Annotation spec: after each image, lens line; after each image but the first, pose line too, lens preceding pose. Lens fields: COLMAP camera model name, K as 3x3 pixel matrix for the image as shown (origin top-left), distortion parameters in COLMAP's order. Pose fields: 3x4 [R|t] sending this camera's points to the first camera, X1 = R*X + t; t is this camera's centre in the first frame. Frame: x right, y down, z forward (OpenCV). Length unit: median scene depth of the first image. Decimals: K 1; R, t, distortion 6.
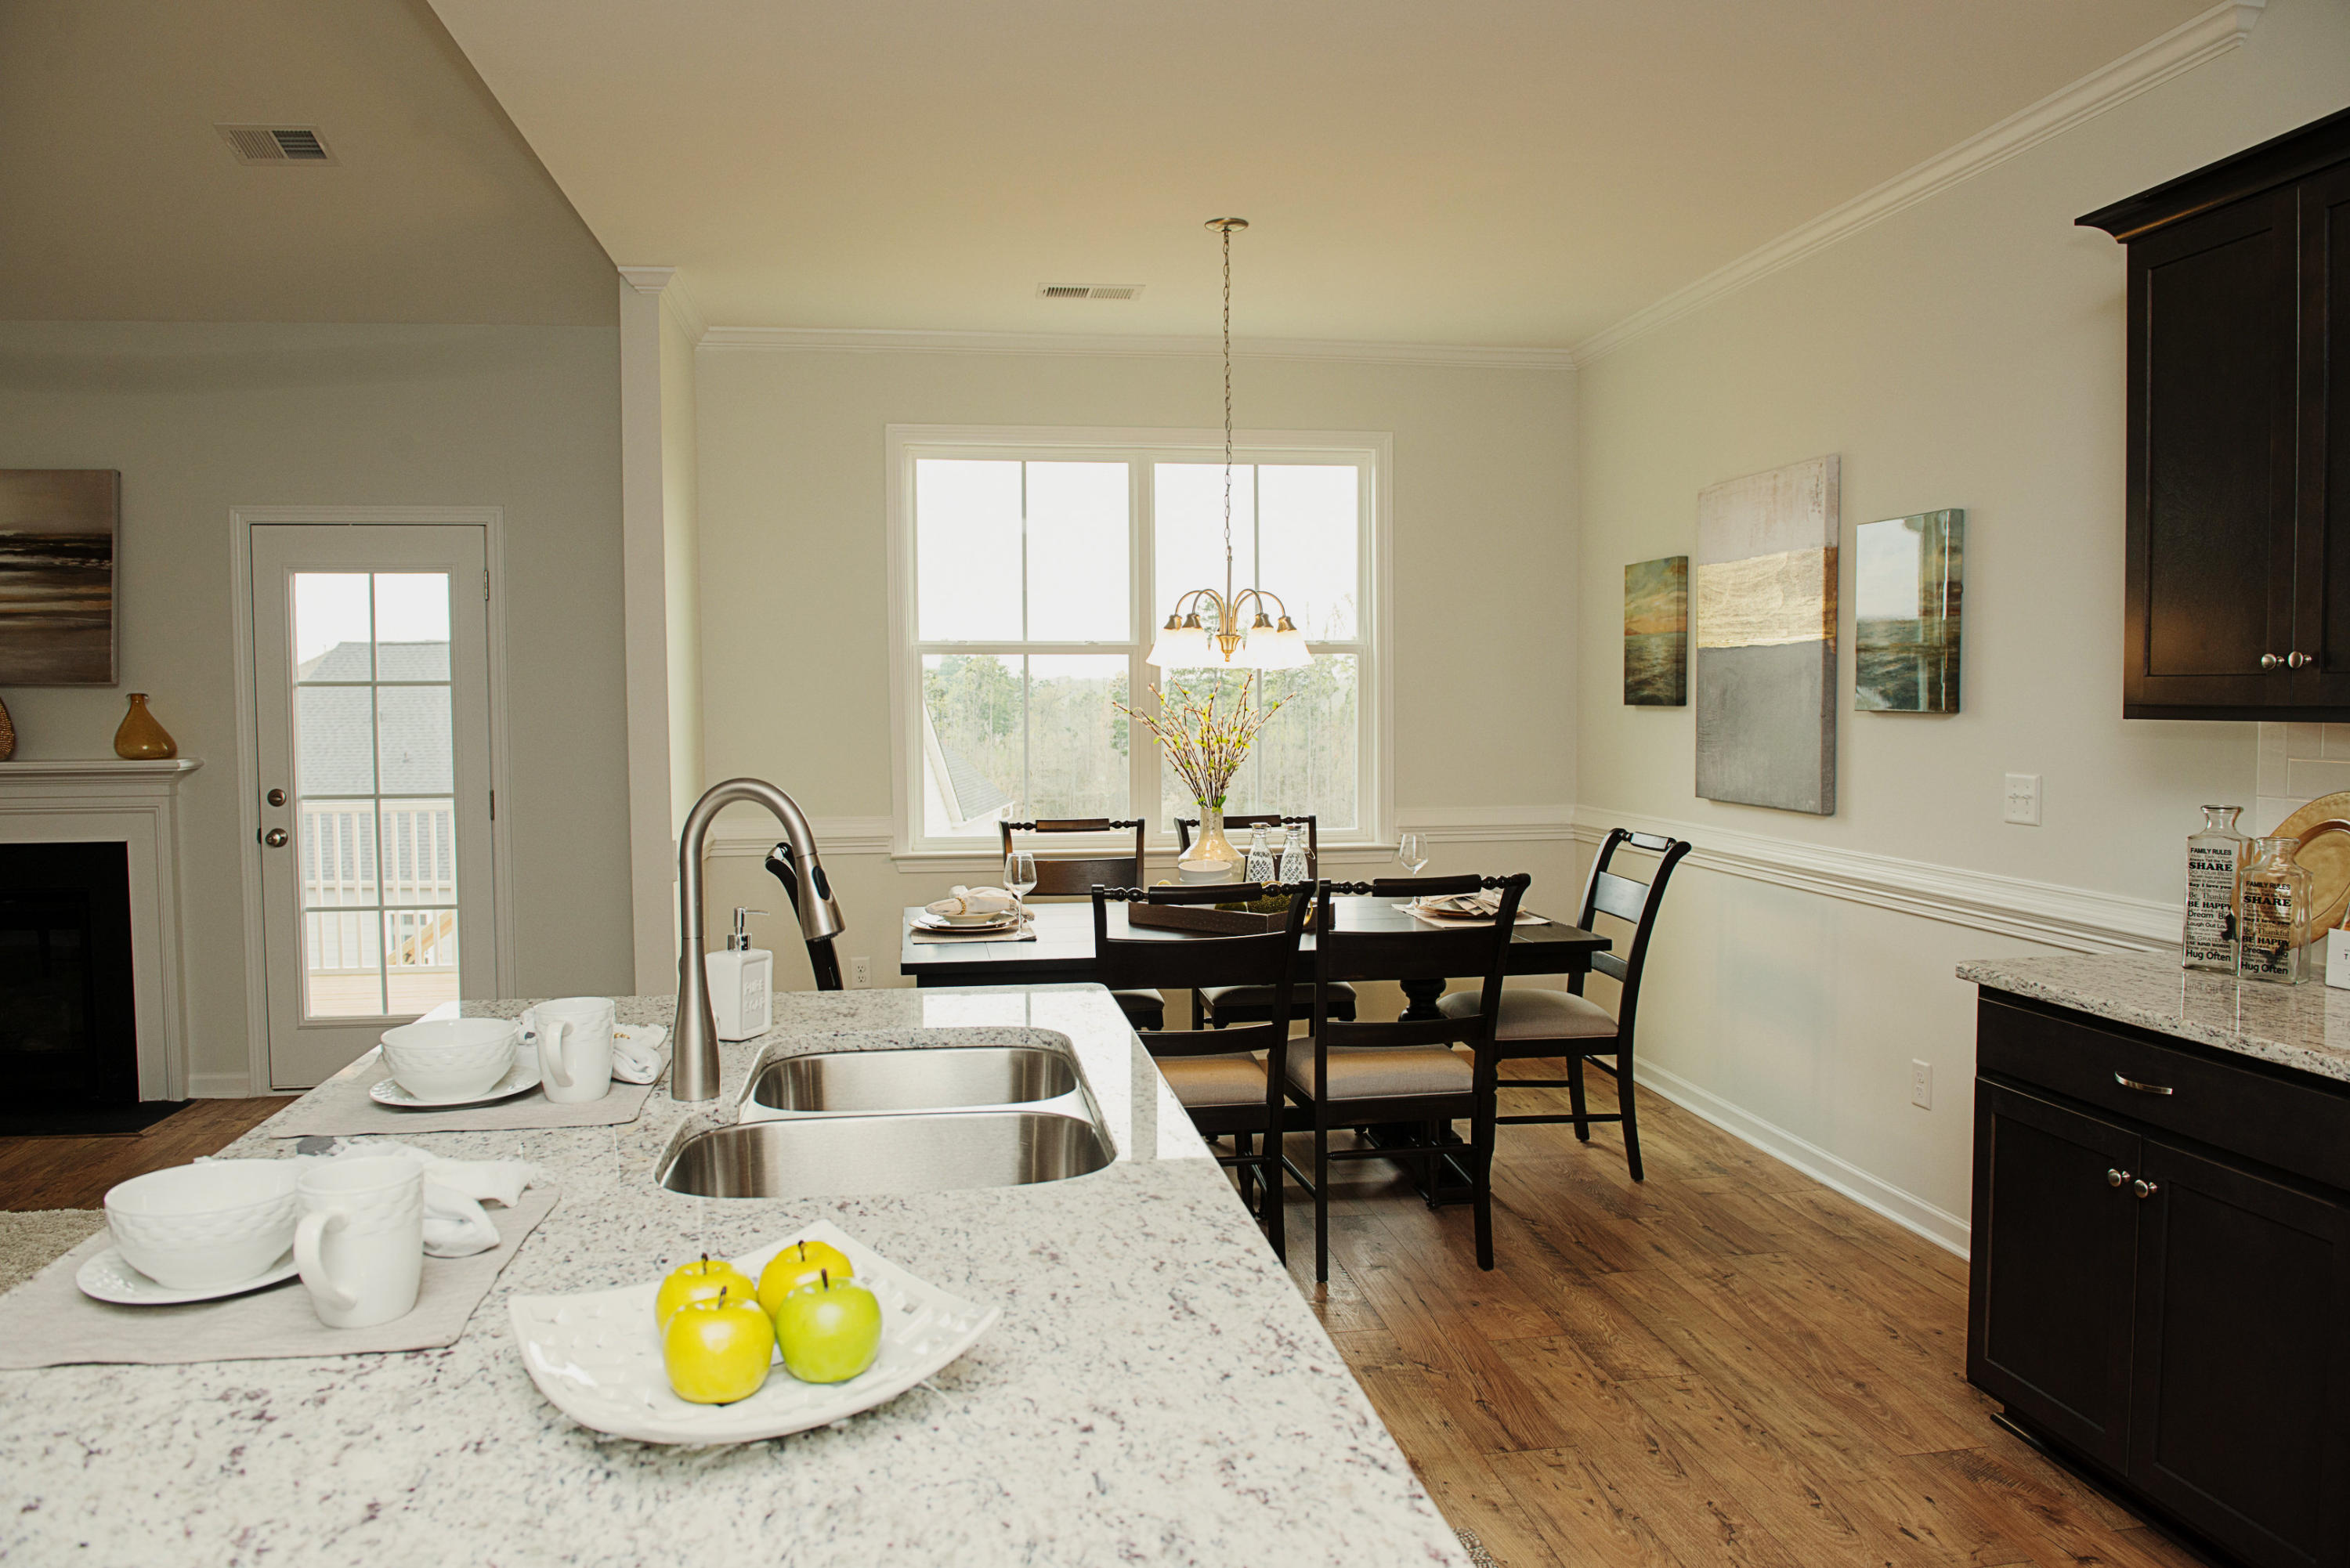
lens RADIAL K [[1596.2, 0, 1175.0], [0, 1596.2, 784.0], [0, 0, 1]] dist [-0.049268, -0.002843]
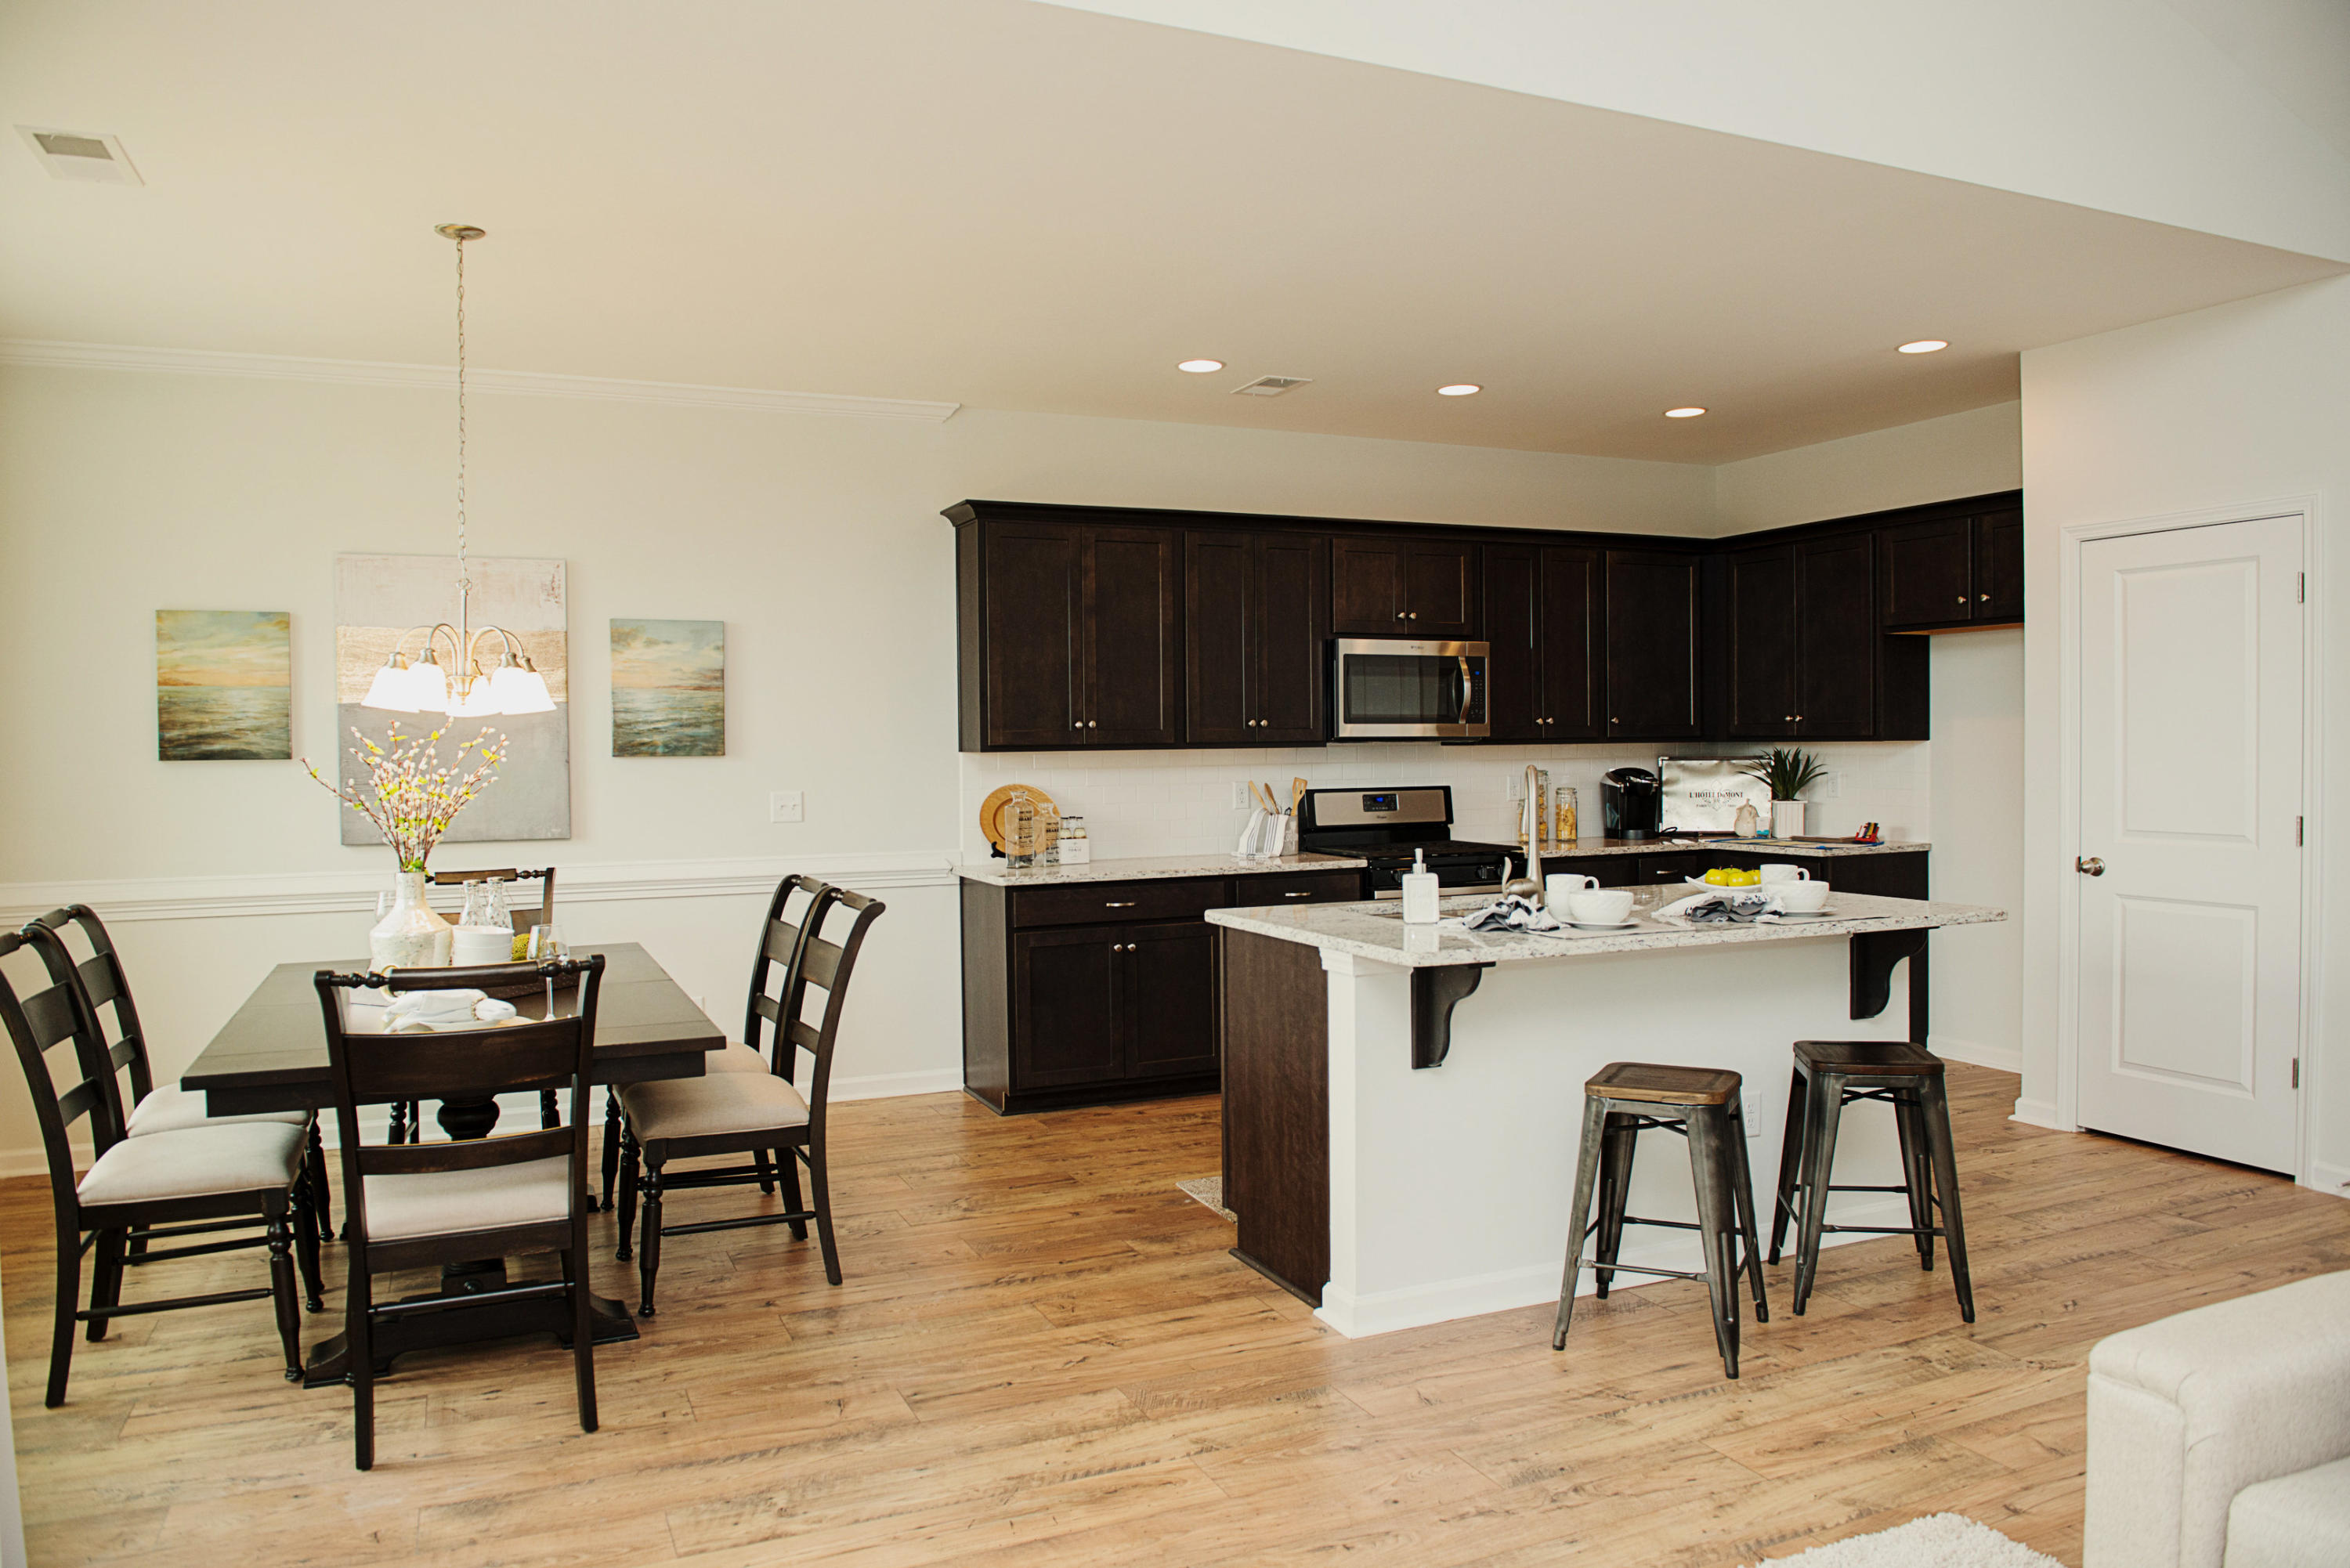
lens RADIAL K [[1596.2, 0, 1175.0], [0, 1596.2, 784.0], [0, 0, 1]] dist [-0.049268, -0.002843]
pose [[-0.257429, -0.017205, 0.966144, -0.795583], [0.064997, 0.997269, 0.035077, -0.031616], [-0.964109, 0.071827, -0.255607, 0.709021]]
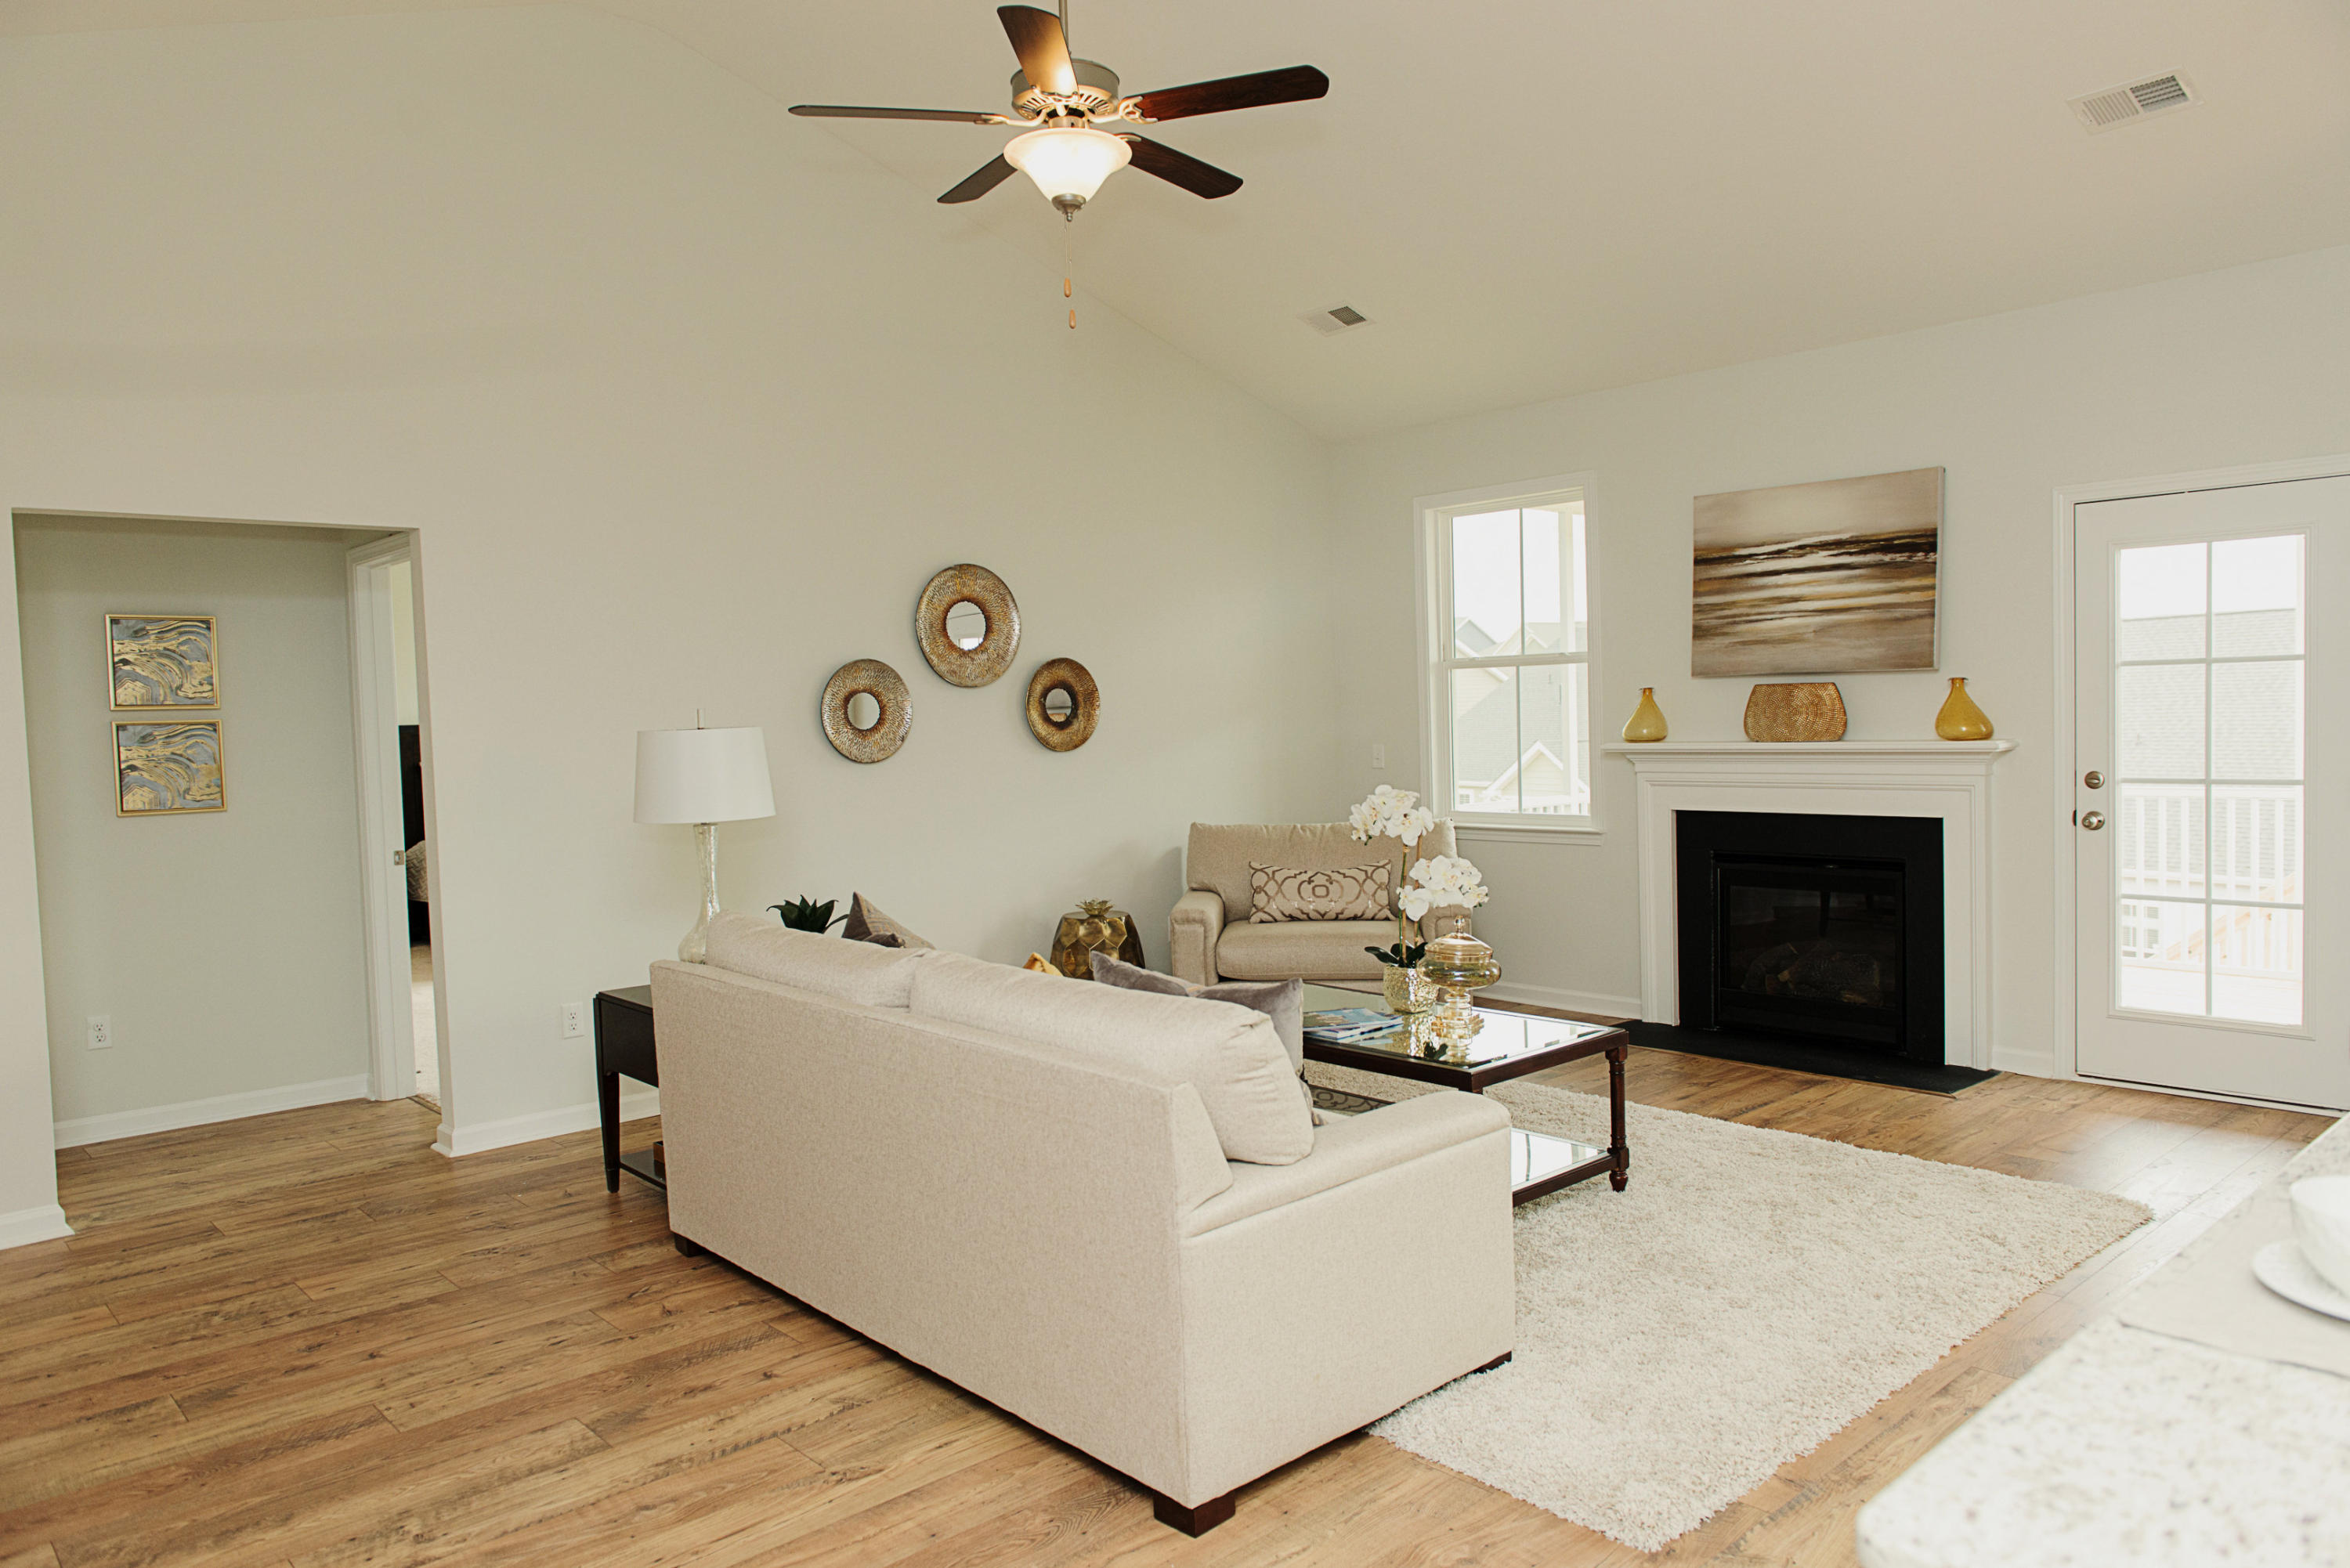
lens RADIAL K [[1576.7, 0, 1168.7], [0, 1576.7, 788.1], [0, 0, 1]] dist [0.001179, -0.000512]
pose [[0.549131, 0.030382, -0.835184, -0.066856], [-0.019358, 0.999533, 0.023633, 0.001691], [0.835512, 0.003190, 0.549462, -0.028619]]
